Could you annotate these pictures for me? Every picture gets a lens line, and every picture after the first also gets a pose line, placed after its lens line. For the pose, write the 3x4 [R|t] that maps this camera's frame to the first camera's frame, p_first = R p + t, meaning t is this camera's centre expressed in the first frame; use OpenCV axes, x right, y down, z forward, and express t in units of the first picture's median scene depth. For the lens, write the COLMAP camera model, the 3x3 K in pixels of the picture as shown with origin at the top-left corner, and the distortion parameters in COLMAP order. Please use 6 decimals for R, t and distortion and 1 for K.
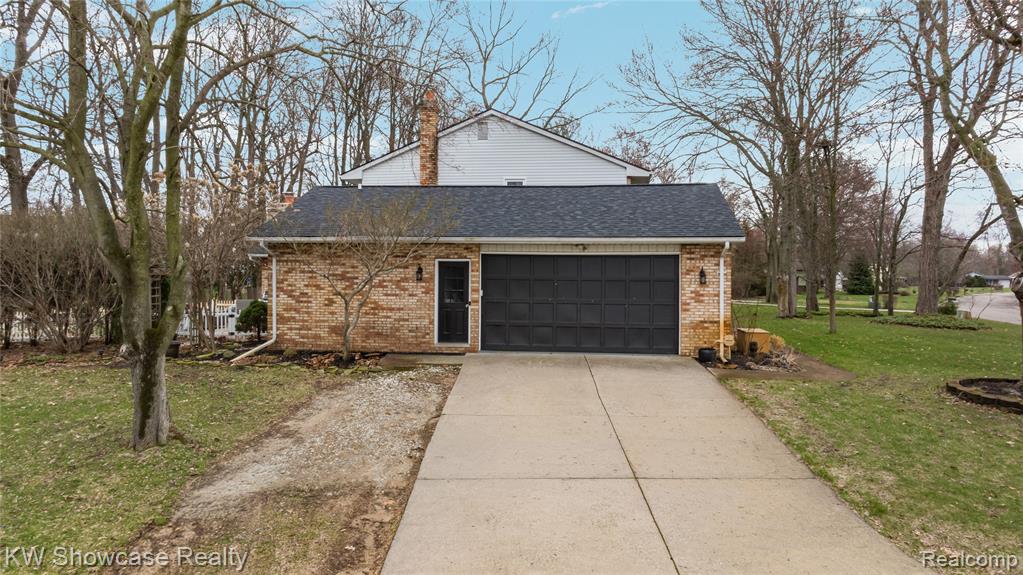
lens RADIAL K [[716.4, 0, 511.5], [0, 716.4, 287.5], [0, 0, 1]] dist [-0.019640, -0.000347]
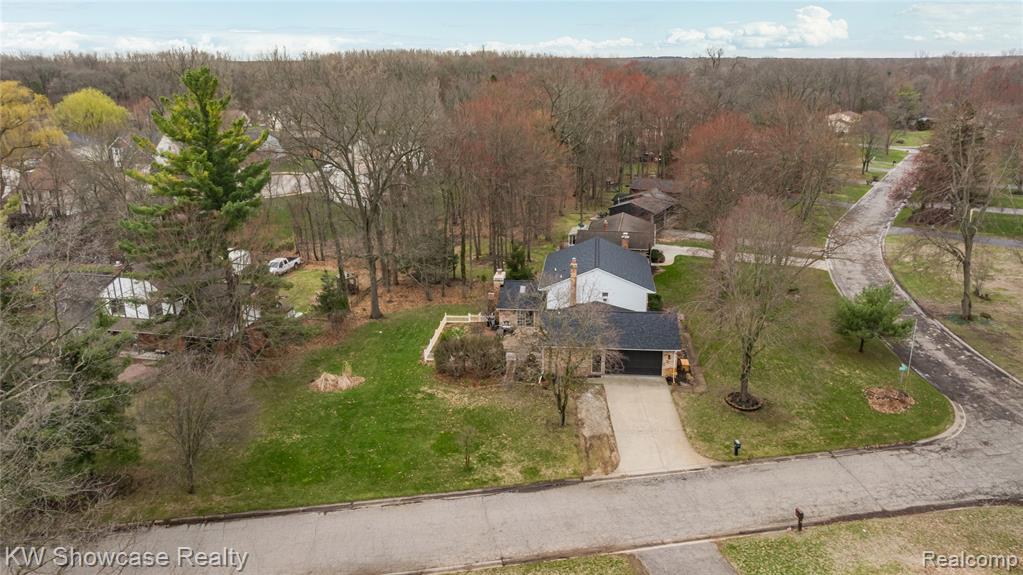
lens RADIAL K [[716.4, 0, 511.5], [0, 716.4, 287.5], [0, 0, 1]] dist [-0.019640, -0.000347]
pose [[0.999720, -0.019126, 0.013930, -0.548187], [0.014211, 0.956064, 0.292812, -1.372477], [-0.018918, -0.292532, 0.956069, -2.238202]]
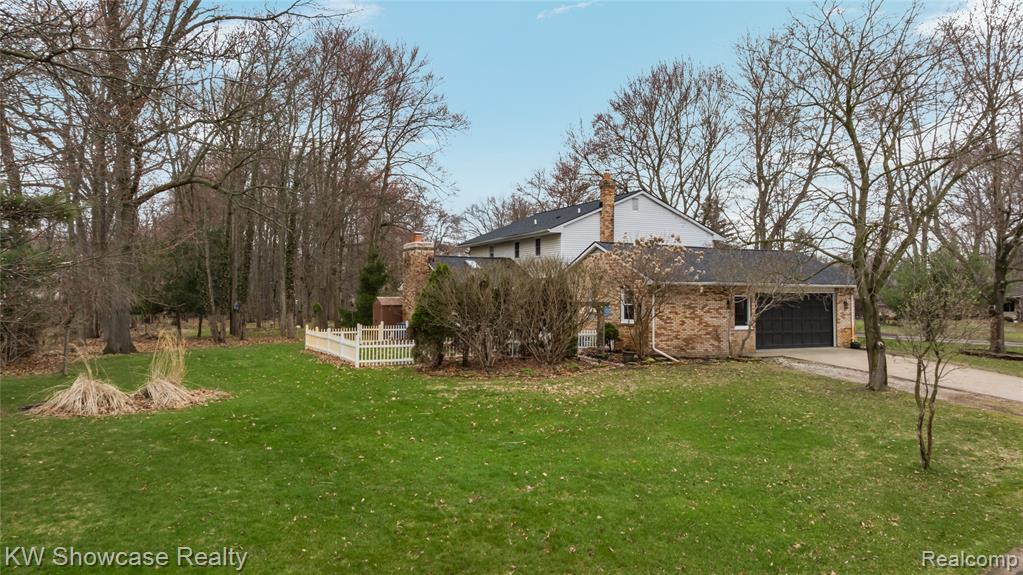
lens RADIAL K [[716.4, 0, 511.5], [0, 716.4, 287.5], [0, 0, 1]] dist [-0.019640, -0.000347]
pose [[0.864835, 0.007739, 0.501996, -1.402636], [0.008110, 0.999535, -0.029380, -0.013966], [-0.501990, 0.029480, 0.864371, -0.170573]]
